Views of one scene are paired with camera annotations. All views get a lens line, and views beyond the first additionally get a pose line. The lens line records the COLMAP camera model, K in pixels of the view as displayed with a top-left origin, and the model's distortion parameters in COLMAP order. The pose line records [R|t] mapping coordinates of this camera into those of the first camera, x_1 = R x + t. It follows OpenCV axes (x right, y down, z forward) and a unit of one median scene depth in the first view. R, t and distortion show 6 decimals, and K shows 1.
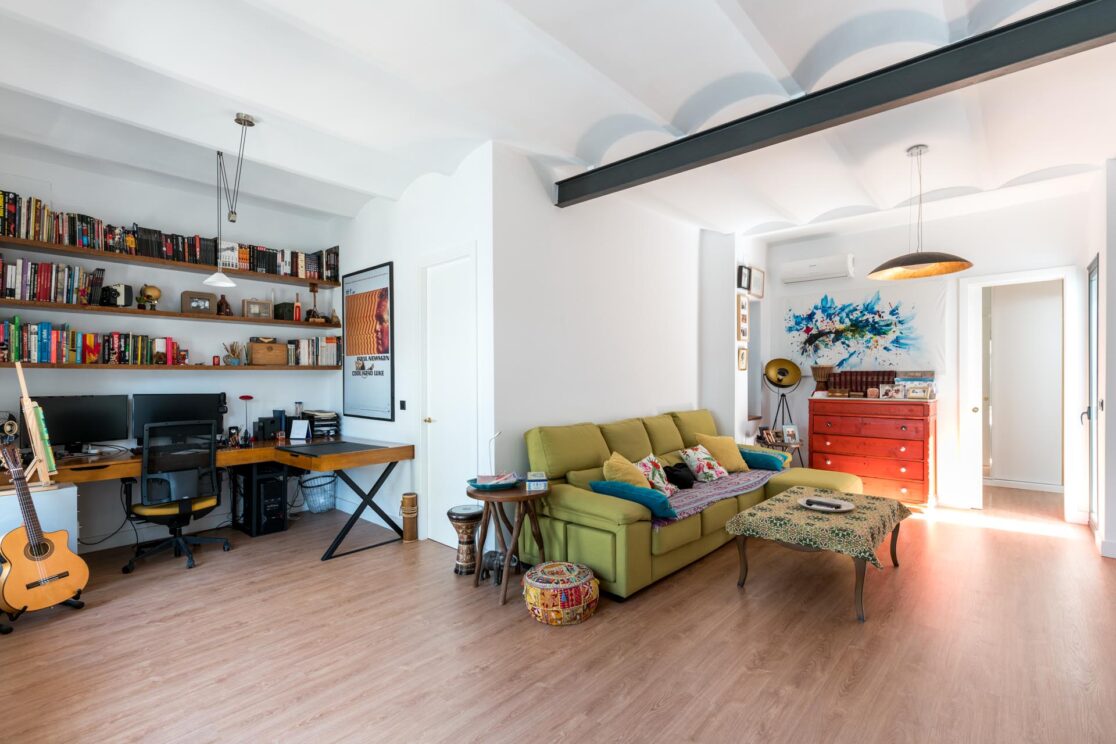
lens RADIAL K [[504.5, 0, 555.3], [0, 504.5, 381.7], [0, 0, 1]] dist [0.007920, -0.000447]
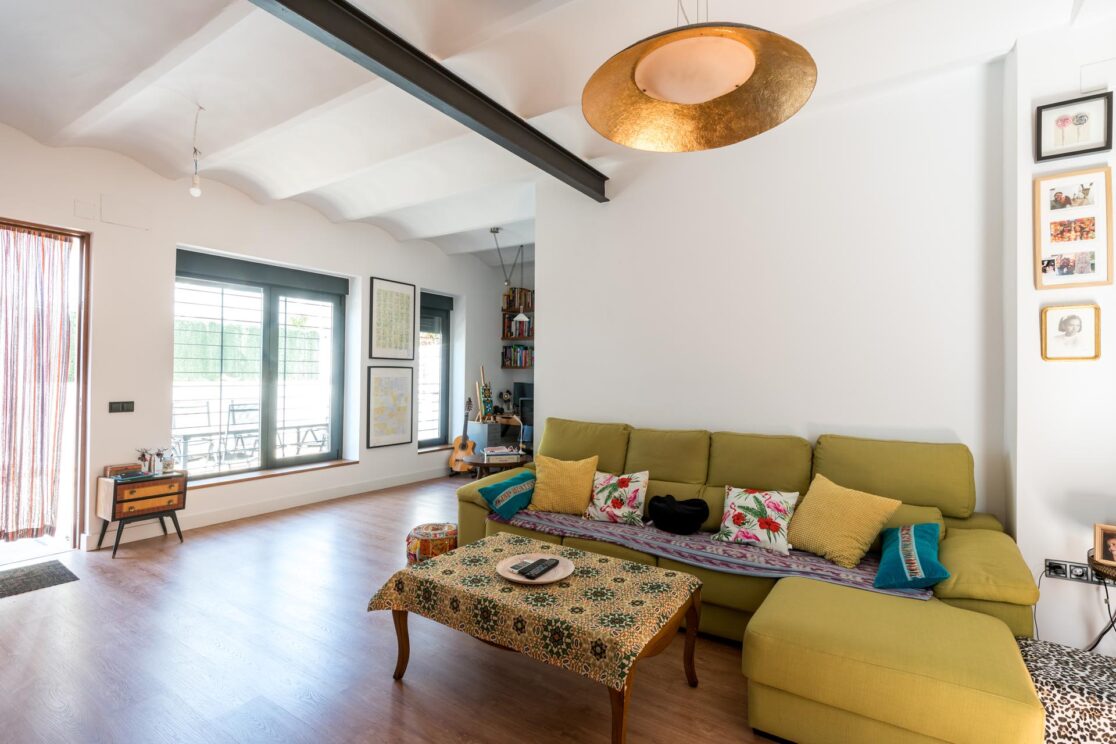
lens RADIAL K [[521.4, 0, 575.6], [0, 521.4, 370.5], [0, 0, 1]] dist [-0.000465, -0.000282]
pose [[0.165639, -0.004844, -0.986175, 0.690580], [-0.018734, 0.999792, -0.008058, -0.004196], [0.986008, 0.019810, 0.165514, 0.535254]]
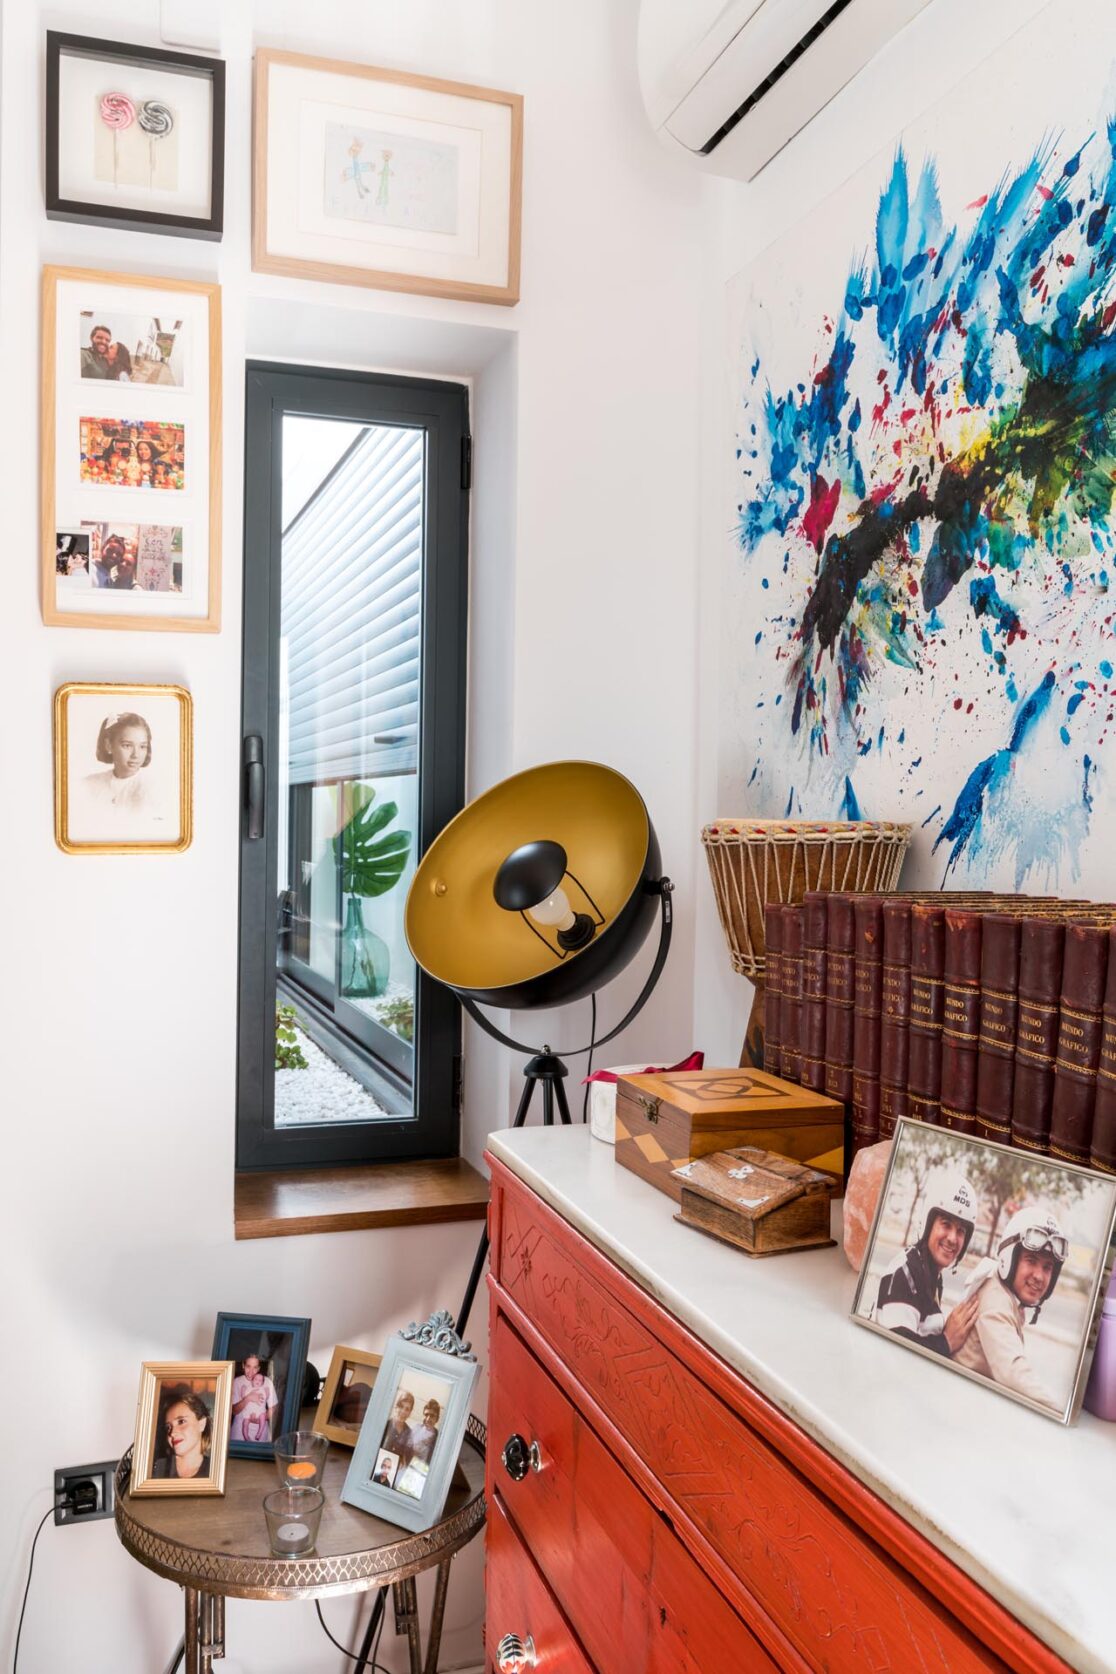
lens RADIAL K [[1377.8, 0, 558.0], [0, 1377.8, 837.0], [0, 0, 1]] dist [-0.006756, -0.009376]
pose [[0.871553, 0.023043, -0.489760, 0.624142], [-0.021659, 0.999729, 0.008493, -0.031227], [0.489823, 0.003206, 0.871816, 0.726859]]
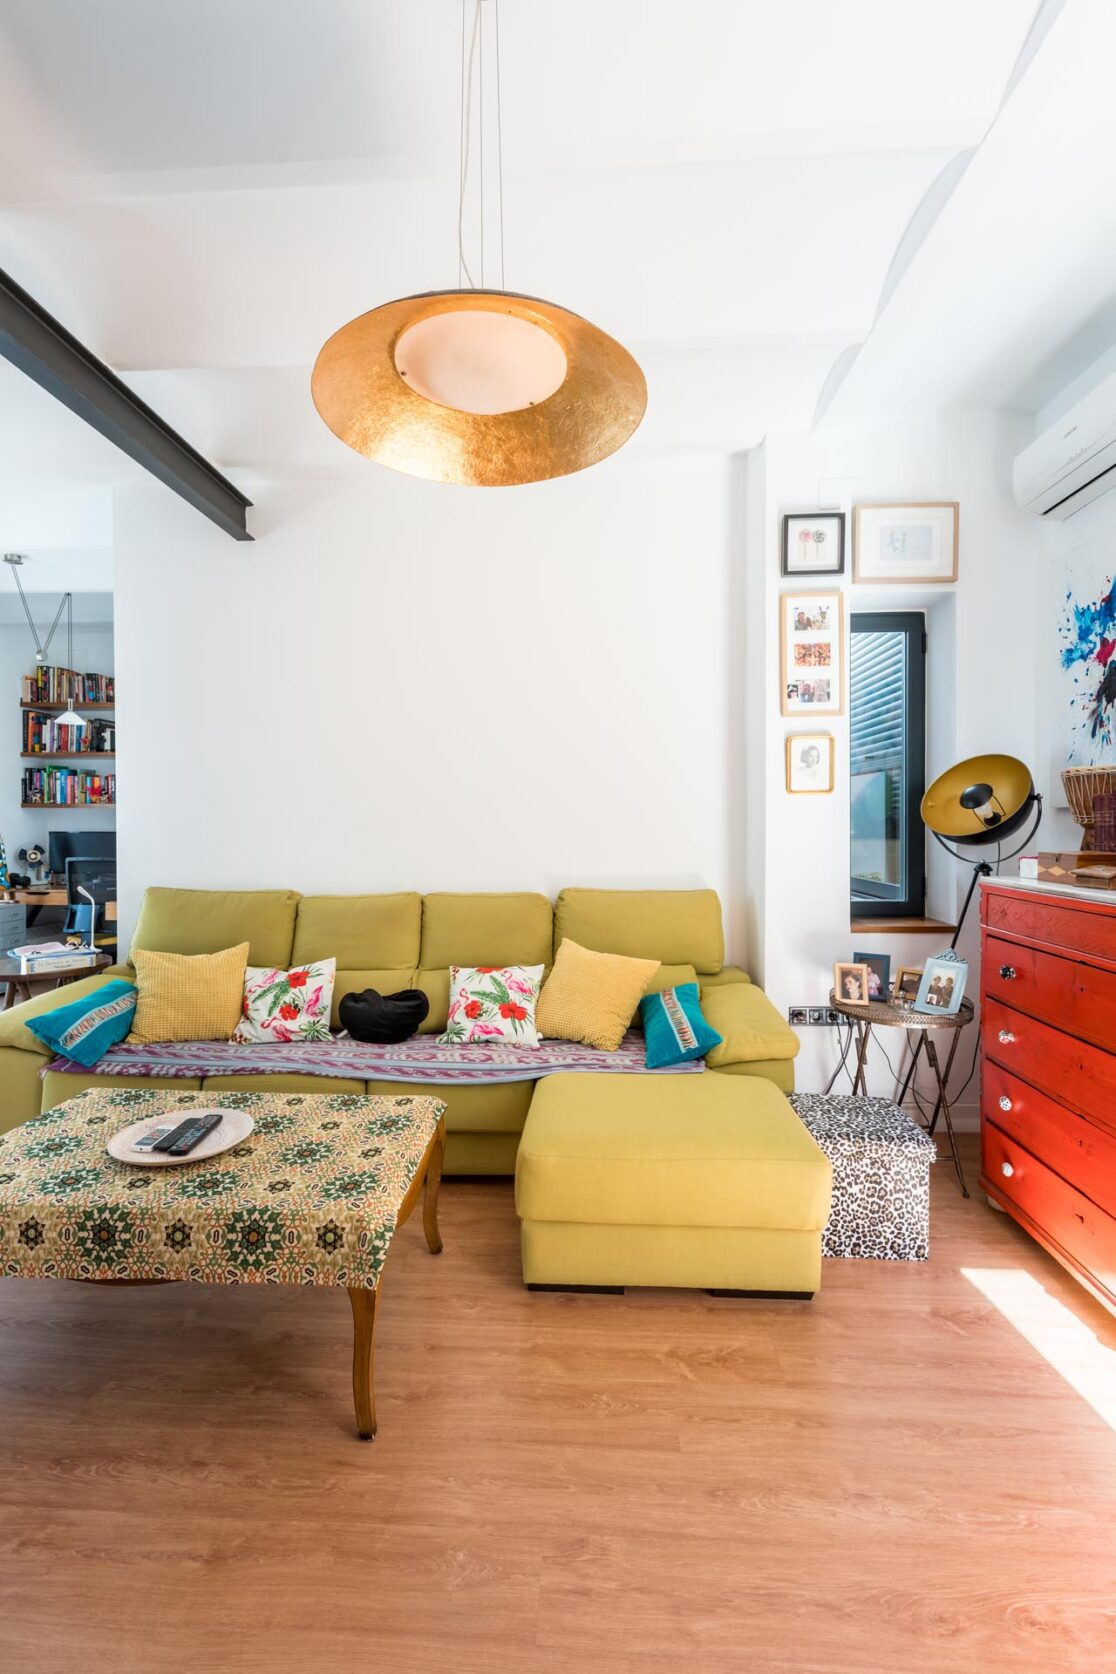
lens RADIAL K [[740.1, 0, 553.2], [0, 740.1, 827.2], [0, 0, 1]] dist [0.005242, -0.001379]
pose [[0.623385, 0.009703, -0.781855, 0.661898], [-0.006897, 0.999952, 0.006911, -0.000396], [0.781885, 0.001085, 0.623422, 0.496866]]
